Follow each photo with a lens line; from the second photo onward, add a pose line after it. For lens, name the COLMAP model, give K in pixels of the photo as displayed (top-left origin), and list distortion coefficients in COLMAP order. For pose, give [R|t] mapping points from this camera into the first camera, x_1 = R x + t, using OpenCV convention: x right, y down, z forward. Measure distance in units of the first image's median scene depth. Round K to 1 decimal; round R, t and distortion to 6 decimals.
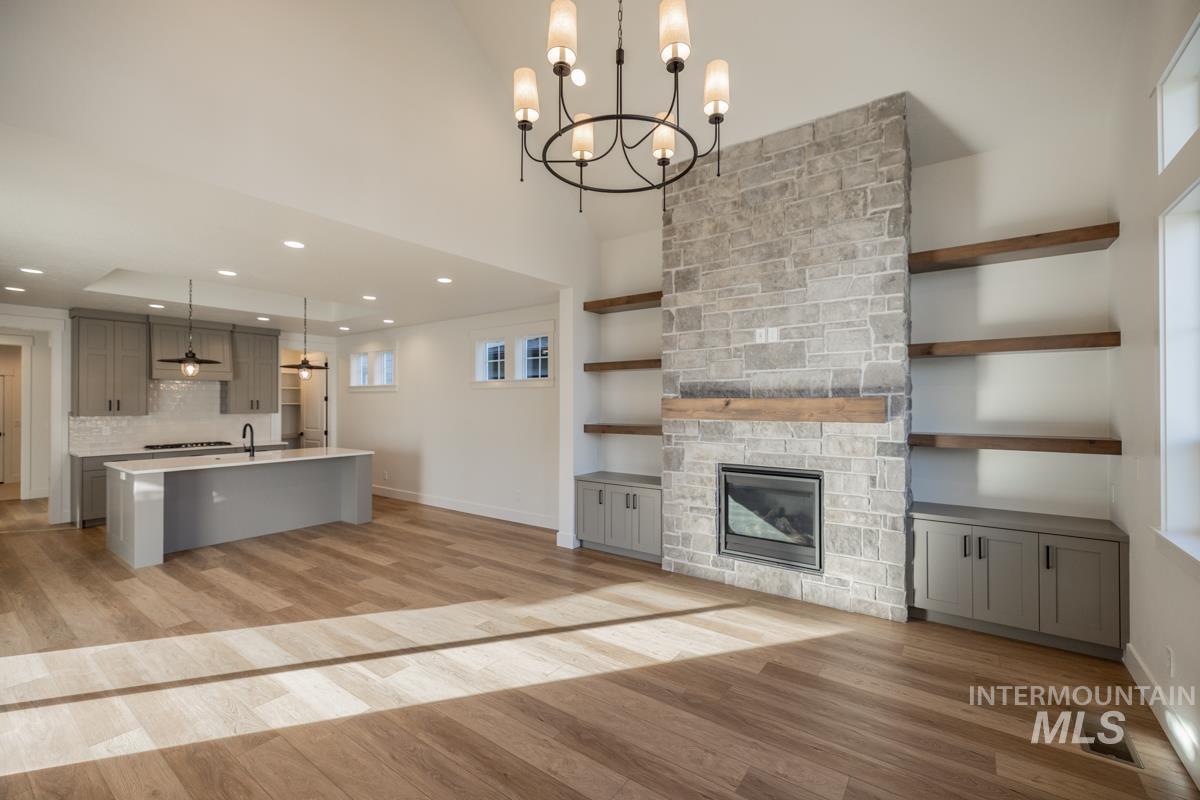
lens RADIAL K [[491.7, 0, 588.1], [0, 491.7, 399.4], [0, 0, 1]] dist [0.000497, -0.000023]
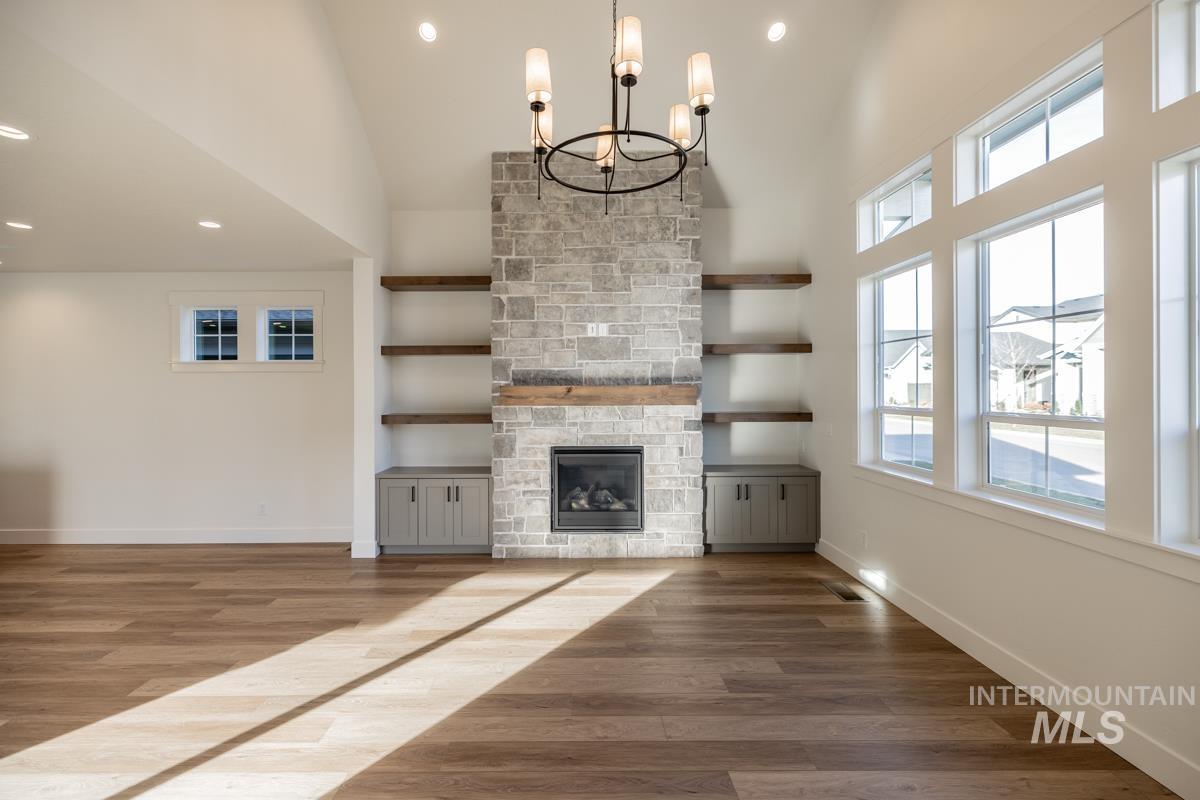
lens RADIAL K [[524.6, 0, 559.6], [0, 524.6, 390.4], [0, 0, 1]] dist [-0.000862, 0.000108]
pose [[0.815591, -0.003314, 0.578619, -0.373790], [-0.000035, 0.999983, 0.005776, 0.001650], [-0.578629, -0.004731, 0.815577, 0.063754]]
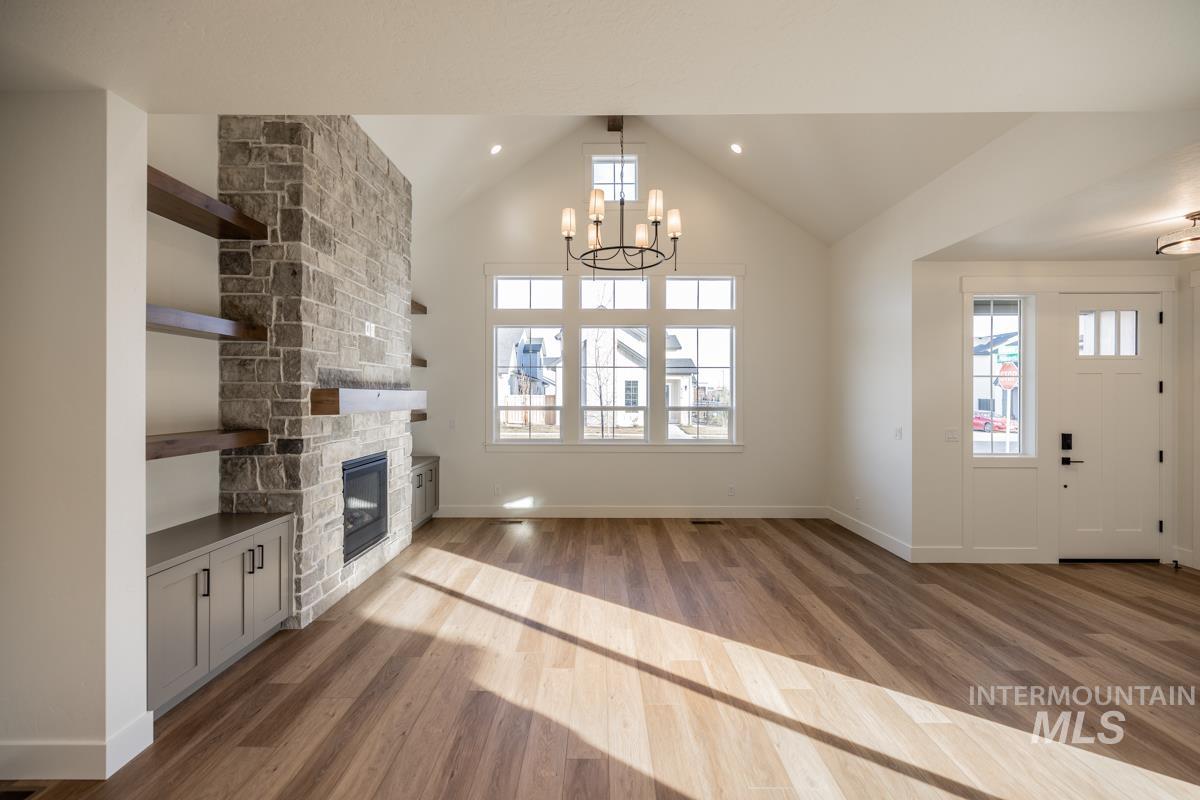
lens RADIAL K [[537.8, 0, 588.5], [0, 537.8, 395.7], [0, 0, 1]] dist [0.002629, -0.000003]
pose [[-0.593006, -0.000005, 0.805198, -0.767861], [-0.006210, 0.999970, -0.004567, 0.011005], [-0.805174, -0.007709, -0.592989, 1.206043]]
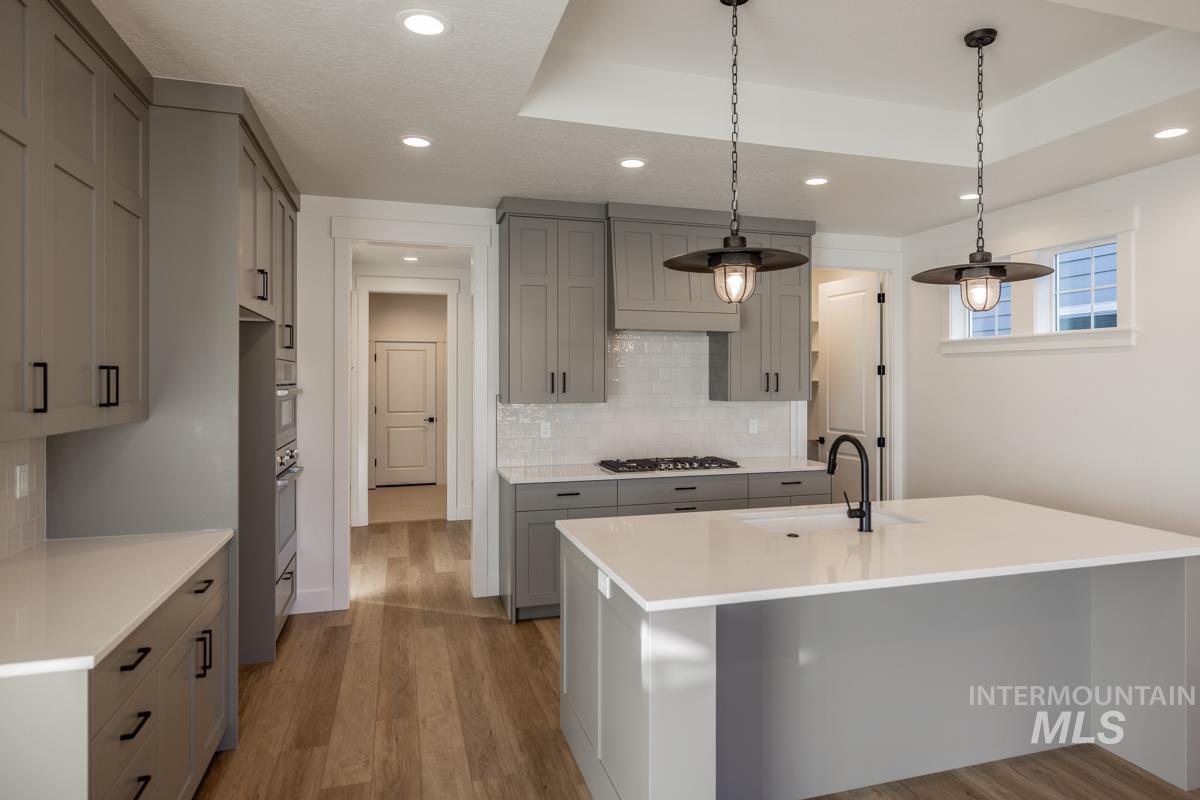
lens RADIAL K [[719.1, 0, 662.5], [0, 719.1, 379.4], [0, 0, 1]] dist [0.003839, -0.000200]
pose [[0.832338, 0.000939, -0.554268, -0.759674], [0.002295, 0.999984, 0.005141, 0.008075], [0.554264, -0.005551, 0.832323, 0.723290]]
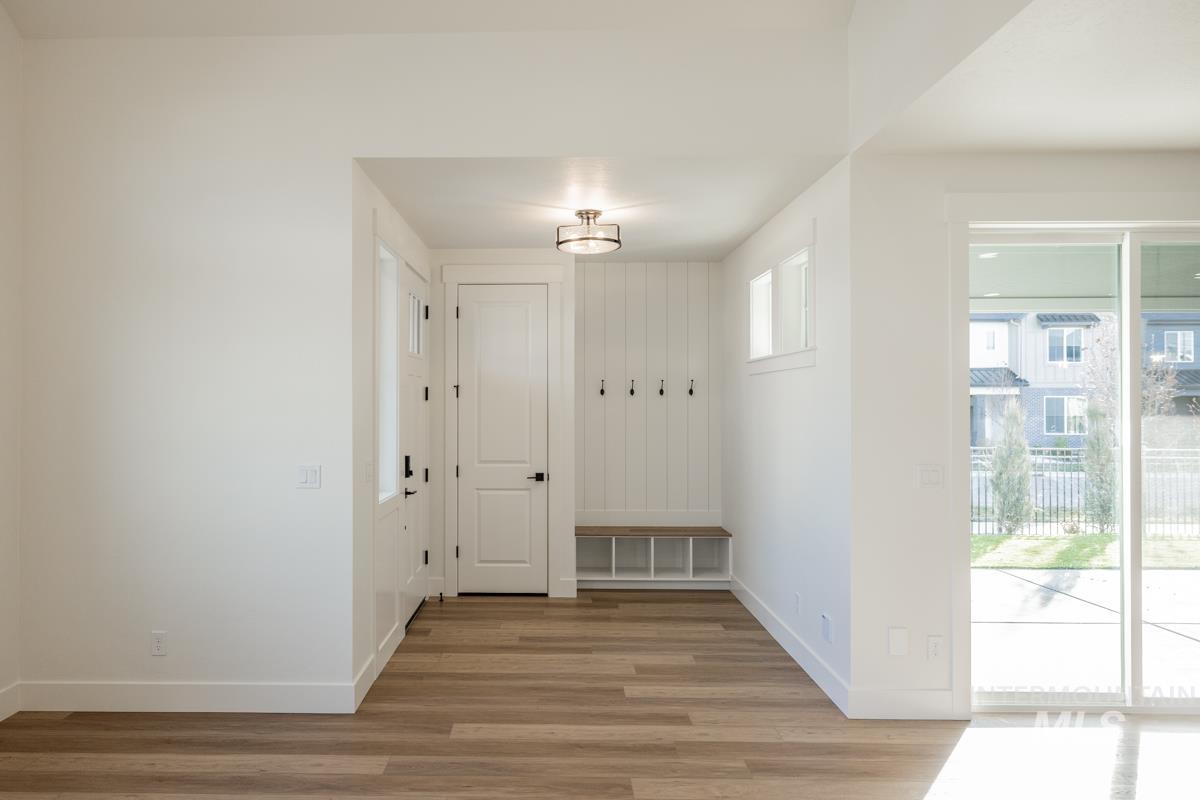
lens RADIAL K [[805.4, 0, 532.1], [0, 805.4, 402.1], [0, 0, 1]] dist [0.004313, 0.000986]
pose [[-0.811737, 0.003221, -0.584015, 0.108966], [0.009055, 0.999934, -0.007069, 0.006093], [0.583953, -0.011027, -0.811712, 0.858267]]
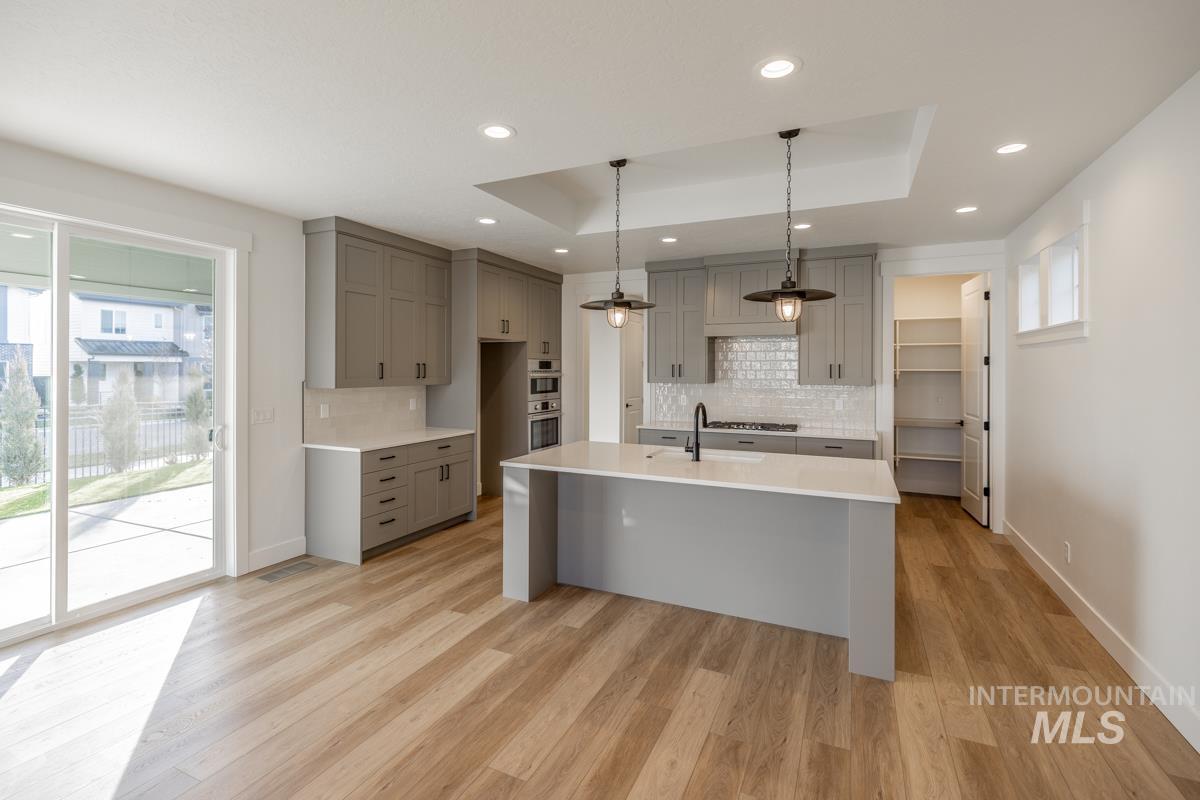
lens RADIAL K [[552.8, 0, 587.8], [0, 552.8, 369.7], [0, 0, 1]] dist [0.008859, 0.000022]
pose [[0.218969, 0.003422, -0.975726, -0.116354], [0.003811, 0.999983, 0.004363, 0.009185], [0.975724, -0.004674, 0.218952, 1.073899]]
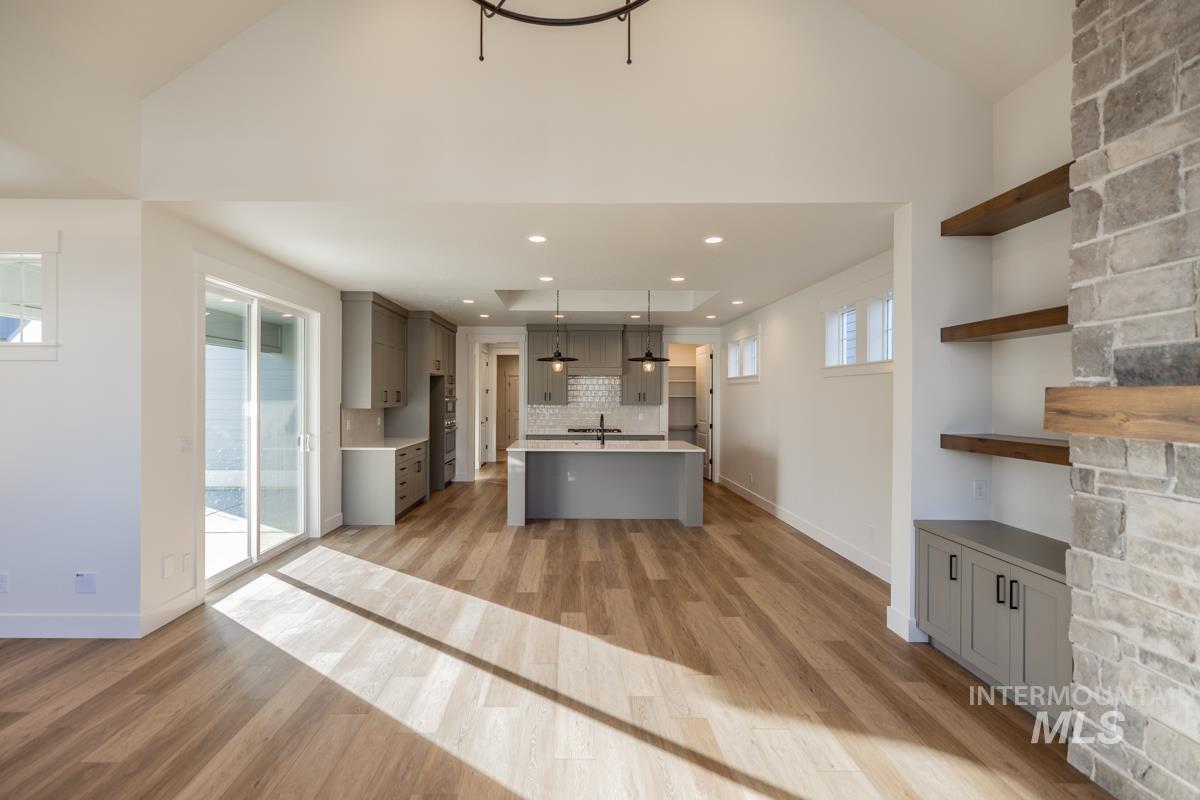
lens RADIAL K [[519.0, 0, 572.5], [0, 519.0, 395.7], [0, 0, 1]] dist [0.002289, 0.000173]
pose [[0.609683, 0.004217, -0.792634, 0.269237], [0.000341, 0.999984, 0.005583, 0.003090], [0.792646, -0.003674, 0.609672, 0.364519]]
